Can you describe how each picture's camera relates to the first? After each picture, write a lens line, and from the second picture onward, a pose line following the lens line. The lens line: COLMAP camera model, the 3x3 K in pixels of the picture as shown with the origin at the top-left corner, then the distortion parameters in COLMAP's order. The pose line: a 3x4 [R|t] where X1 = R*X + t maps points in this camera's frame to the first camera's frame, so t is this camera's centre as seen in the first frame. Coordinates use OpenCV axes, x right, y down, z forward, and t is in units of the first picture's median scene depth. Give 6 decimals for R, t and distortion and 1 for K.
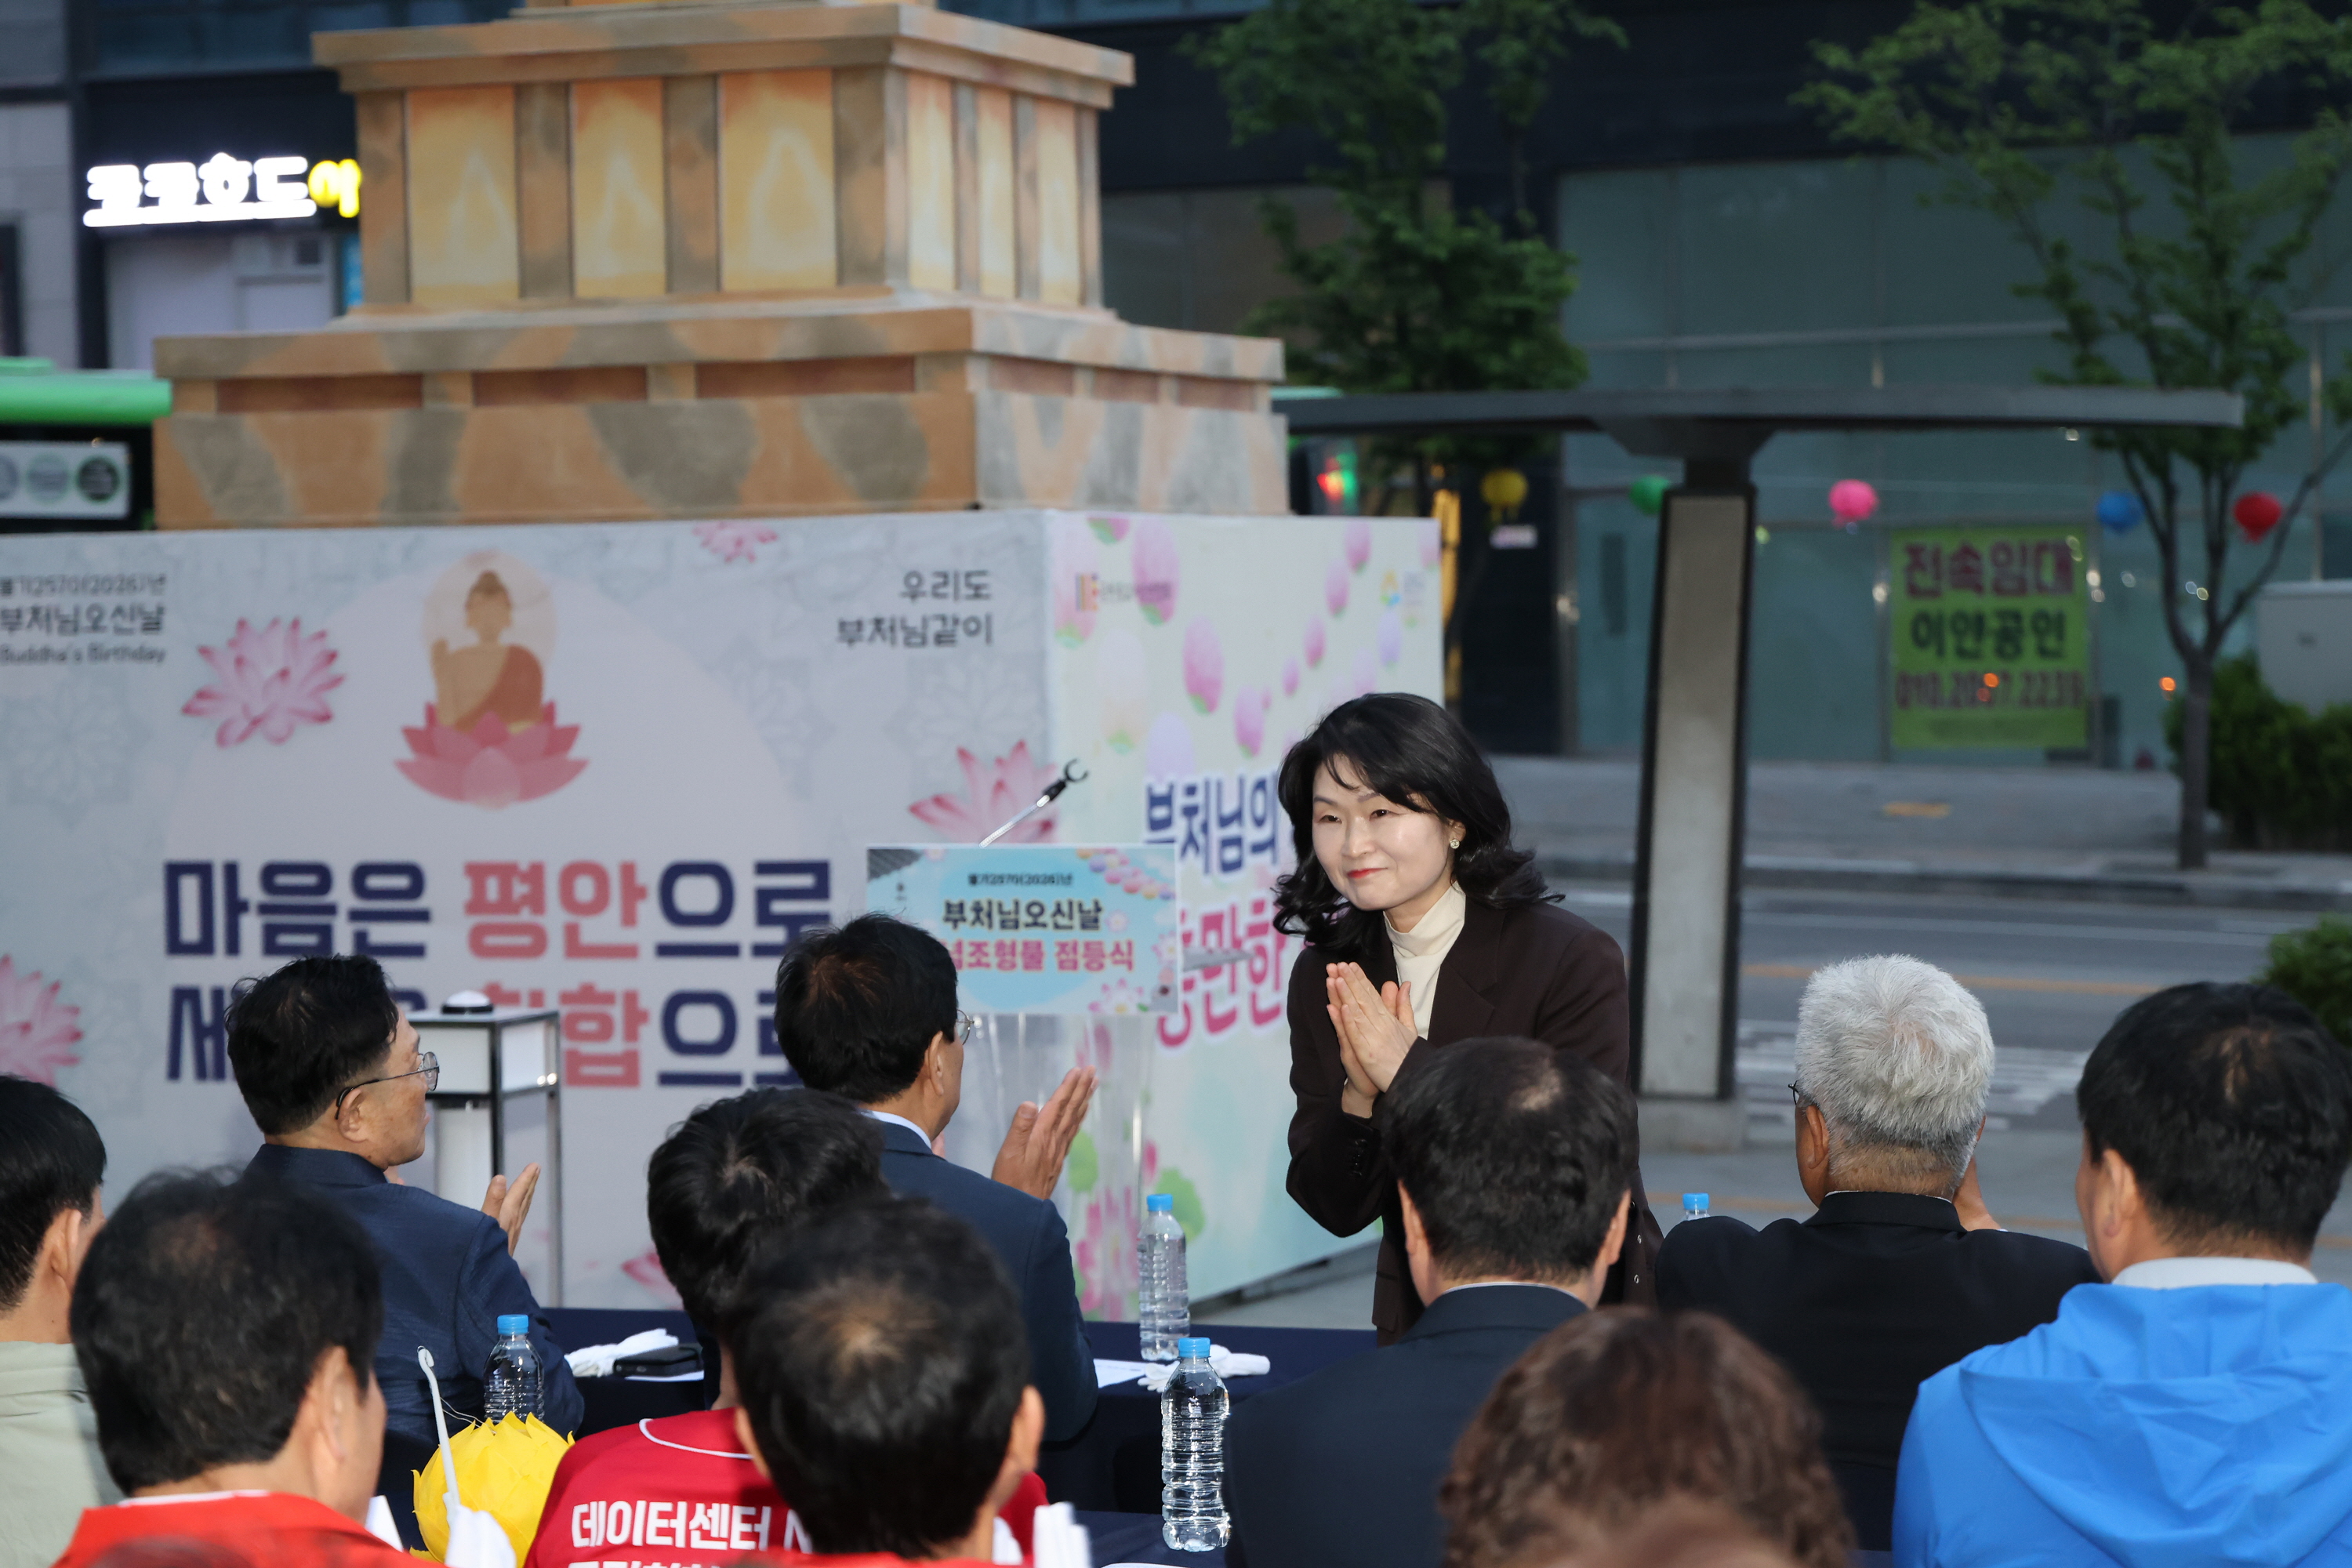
lens RADIAL K [[5557.3, 0, 1058.7], [0, 5557.3, 778.4], [0, 0, 1]] dist [0.226809, 0.456625]
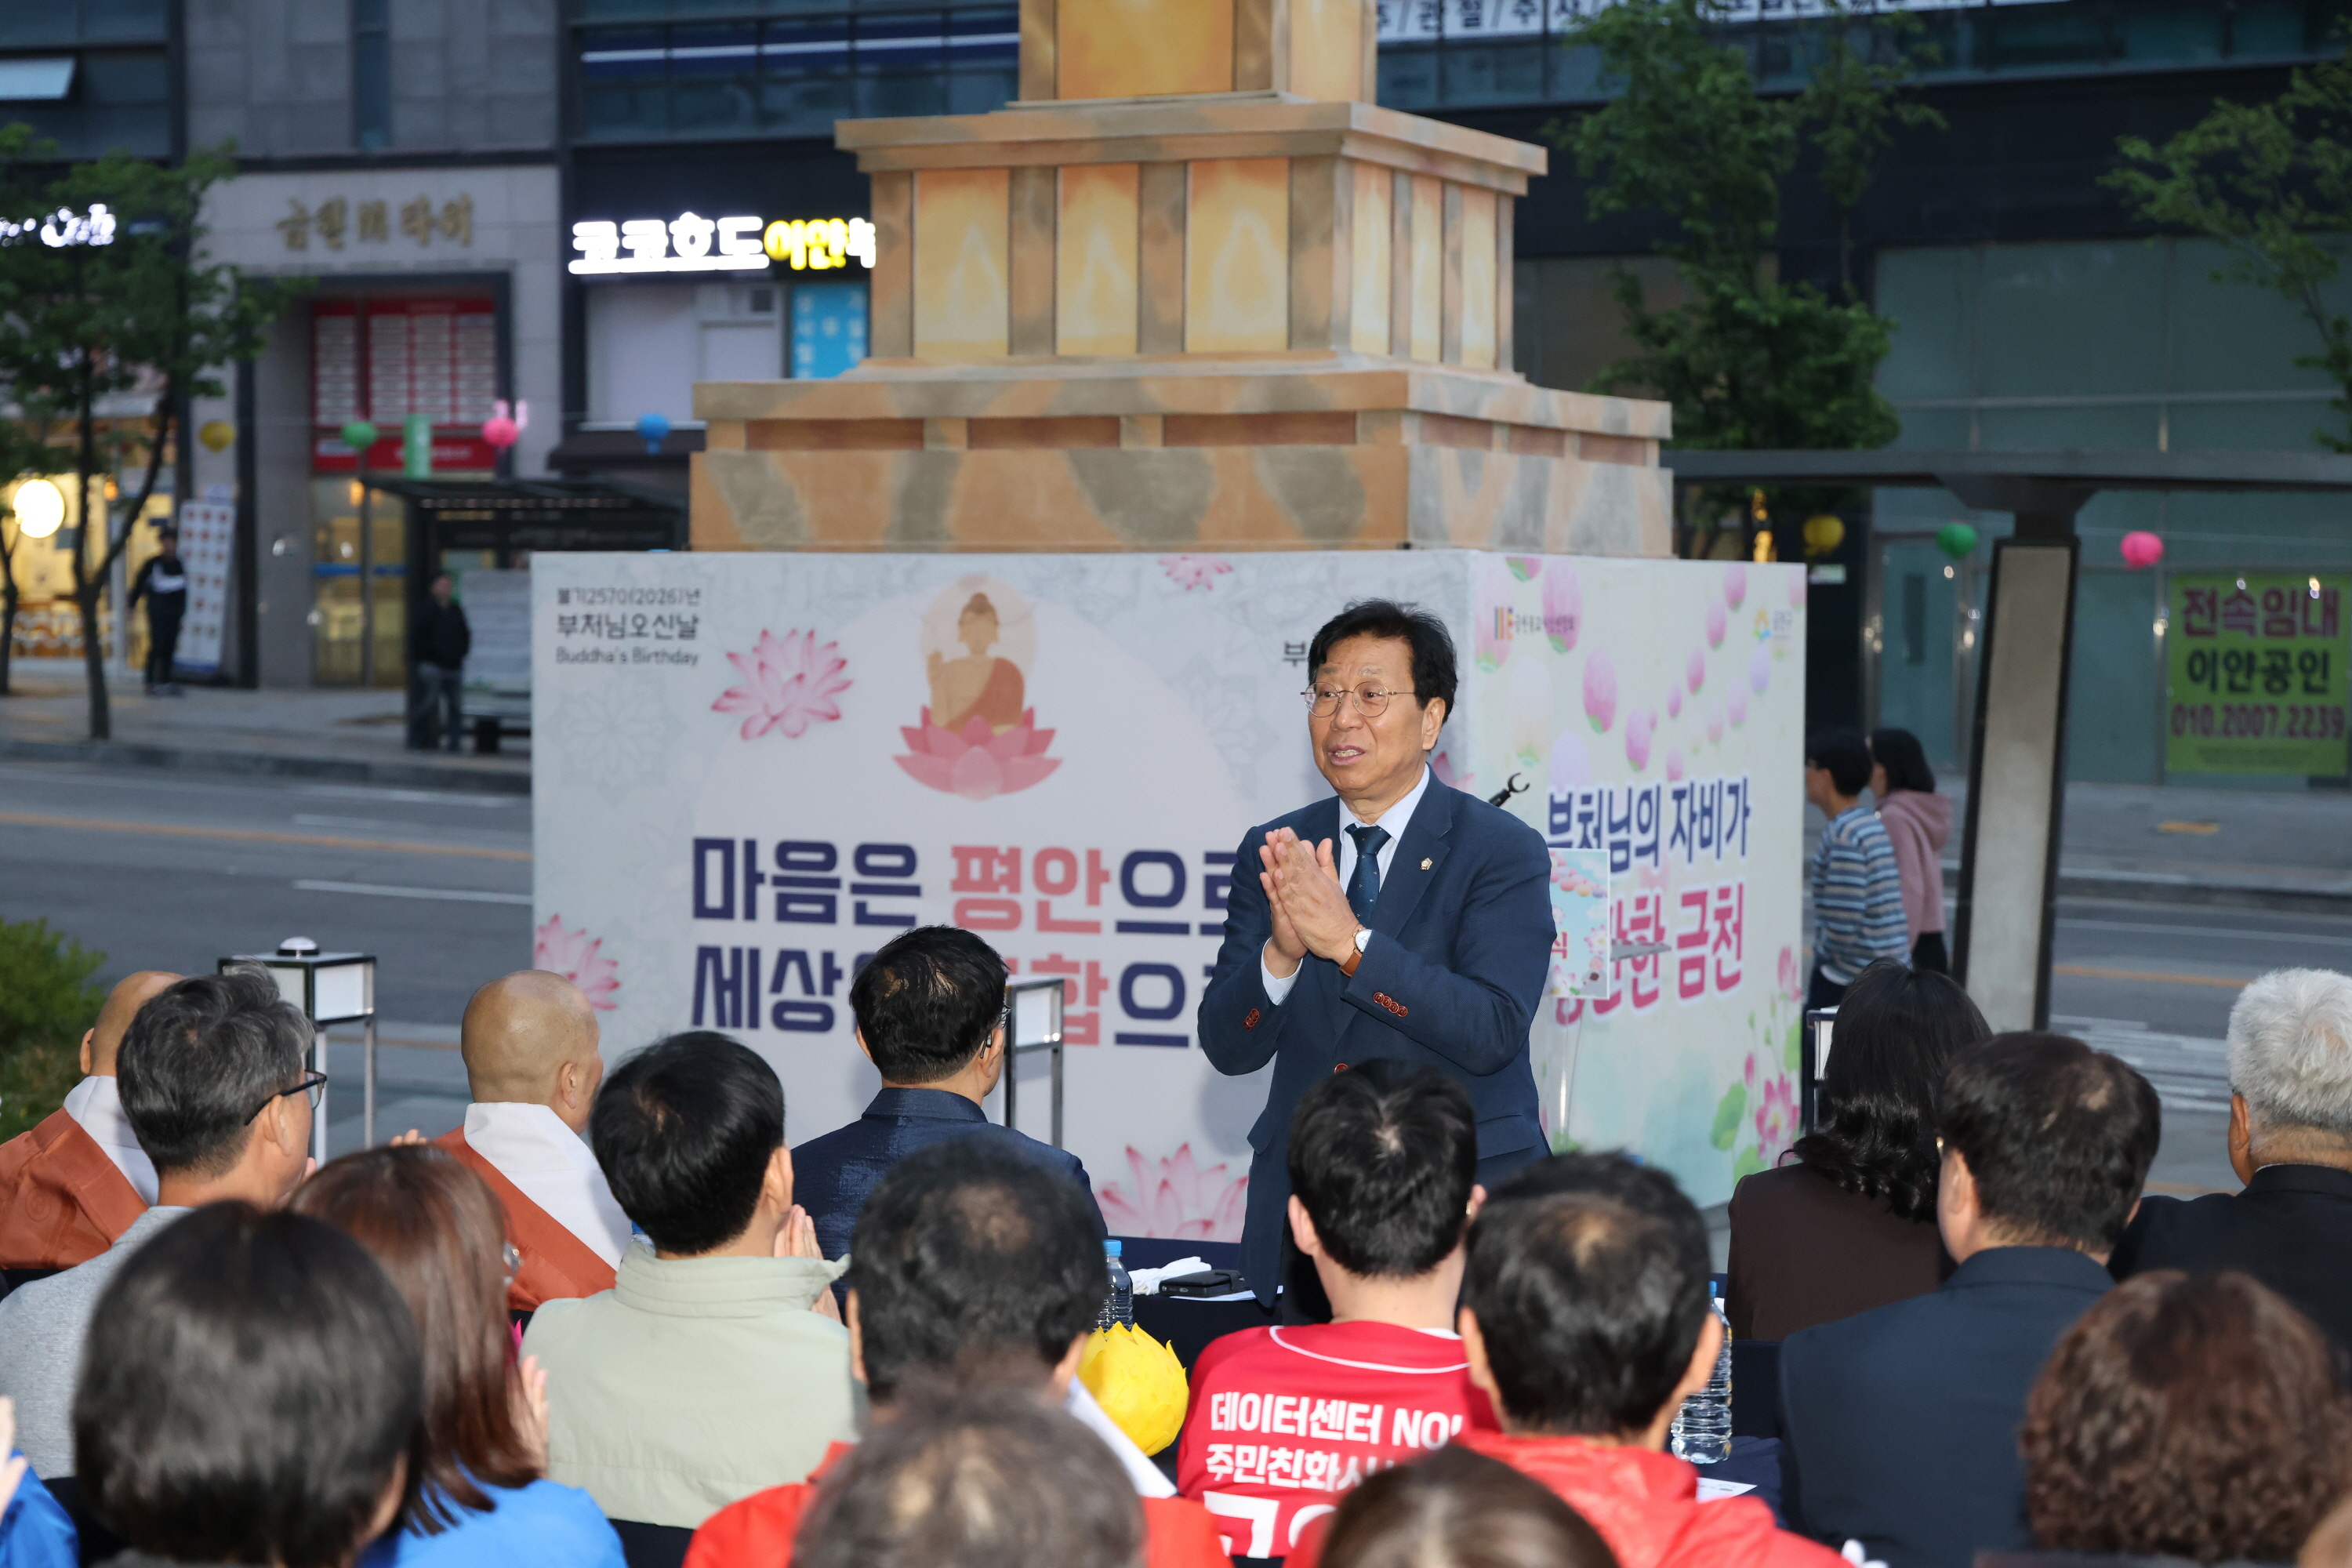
lens RADIAL K [[4943.5, 0, 1092.0], [0, 4943.5, 847.7], [0, 0, 1]] dist [0.231521, 0.285510]
pose [[0.997966, 0.026873, -0.057815, -0.018336], [-0.026002, 0.999537, 0.015774, -0.001294], [0.058212, -0.014238, 0.998203, -0.017872]]
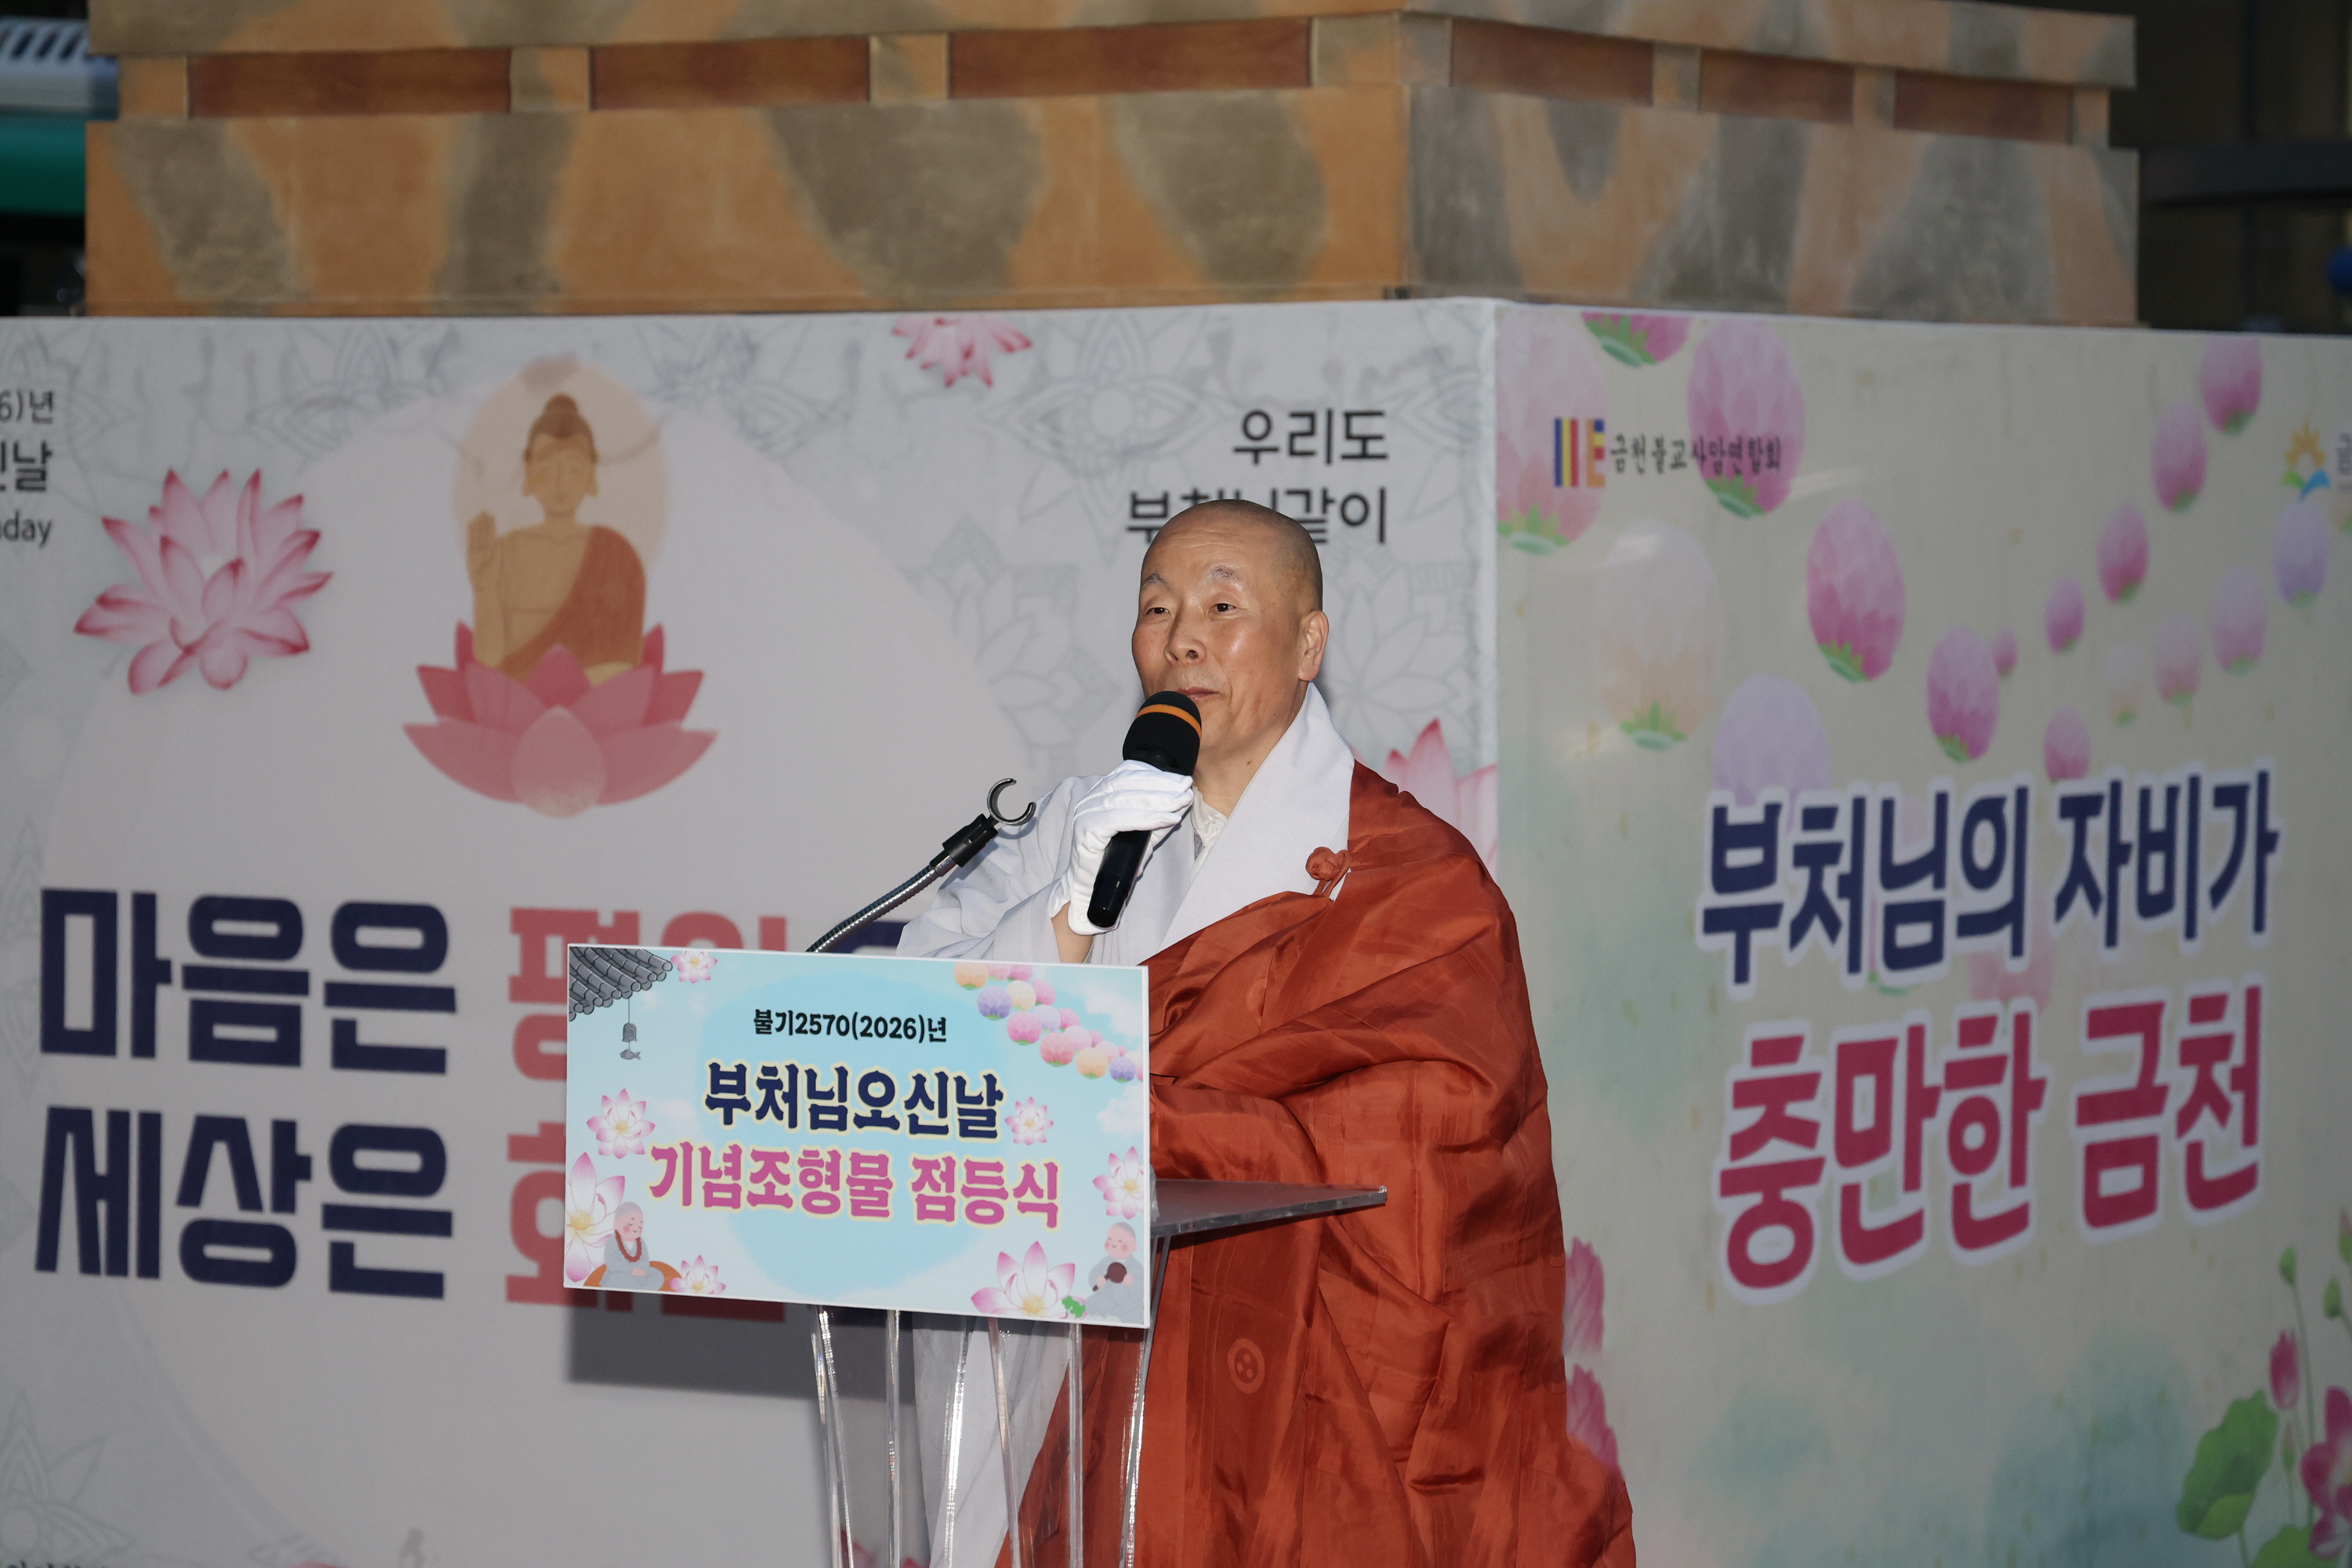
lens RADIAL K [[7314.9, 0, 1169.8], [0, 7314.9, 650.3], [0, 0, 1]] dist [0.598999, -1.582662]
pose [[0.980016, 0.025641, -0.197259, 0.104219], [-0.027493, 0.999600, -0.006654, -0.007825], [0.197010, 0.011944, 0.980329, 0.274251]]
